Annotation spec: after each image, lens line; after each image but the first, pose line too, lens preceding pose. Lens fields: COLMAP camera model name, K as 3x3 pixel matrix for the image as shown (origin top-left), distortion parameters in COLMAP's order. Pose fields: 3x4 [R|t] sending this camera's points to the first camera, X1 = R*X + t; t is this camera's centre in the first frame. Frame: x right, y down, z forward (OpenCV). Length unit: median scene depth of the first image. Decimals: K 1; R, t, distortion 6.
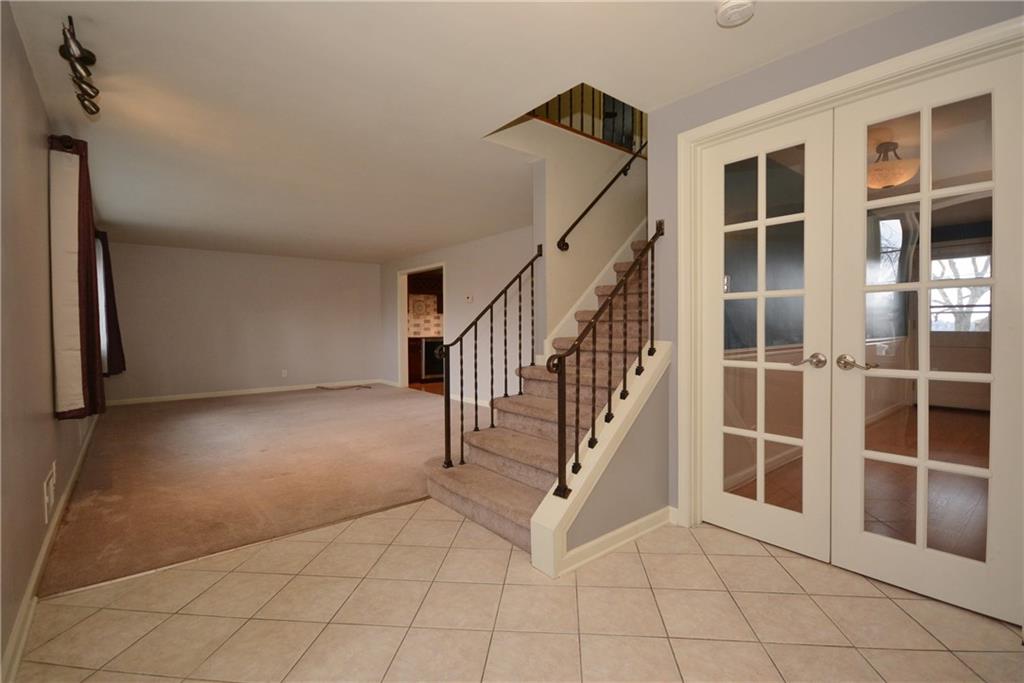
lens RADIAL K [[456.4, 0, 520.9], [0, 456.4, 336.4], [0, 0, 1]] dist [-0.001366, -0.000534]
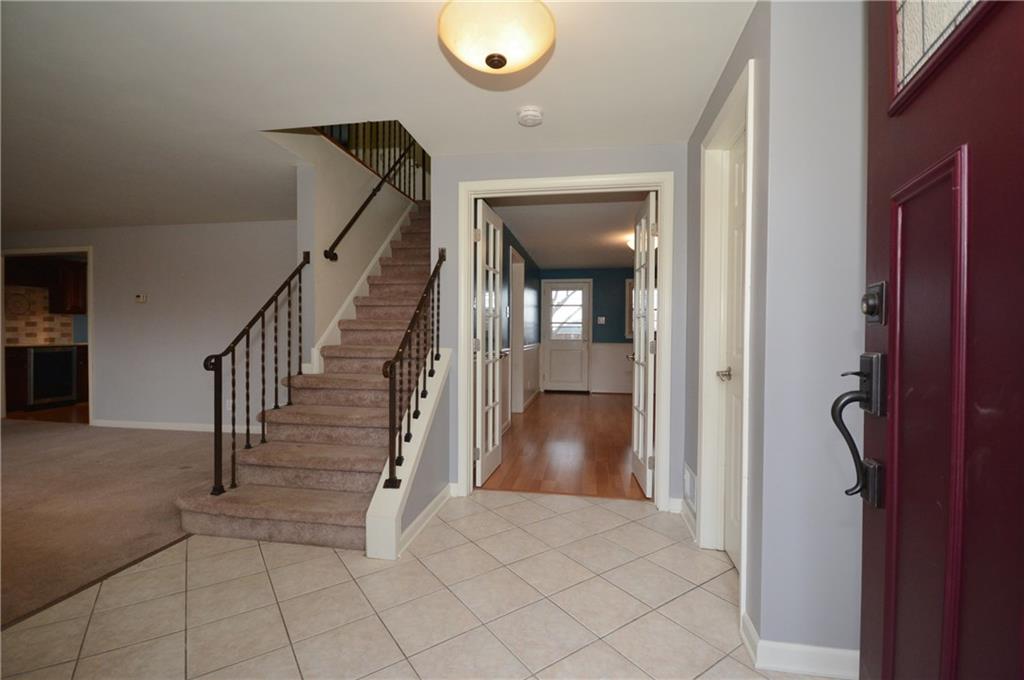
lens RADIAL K [[456.4, 0, 490.5], [0, 456.4, 338.4], [0, 0, 1]] dist [-0.001366, -0.000534]
pose [[0.775022, 0.003264, 0.631926, -0.310245], [0.003786, 0.999945, -0.009808, -0.002352], [-0.631923, 0.009993, 0.774967, -0.016620]]
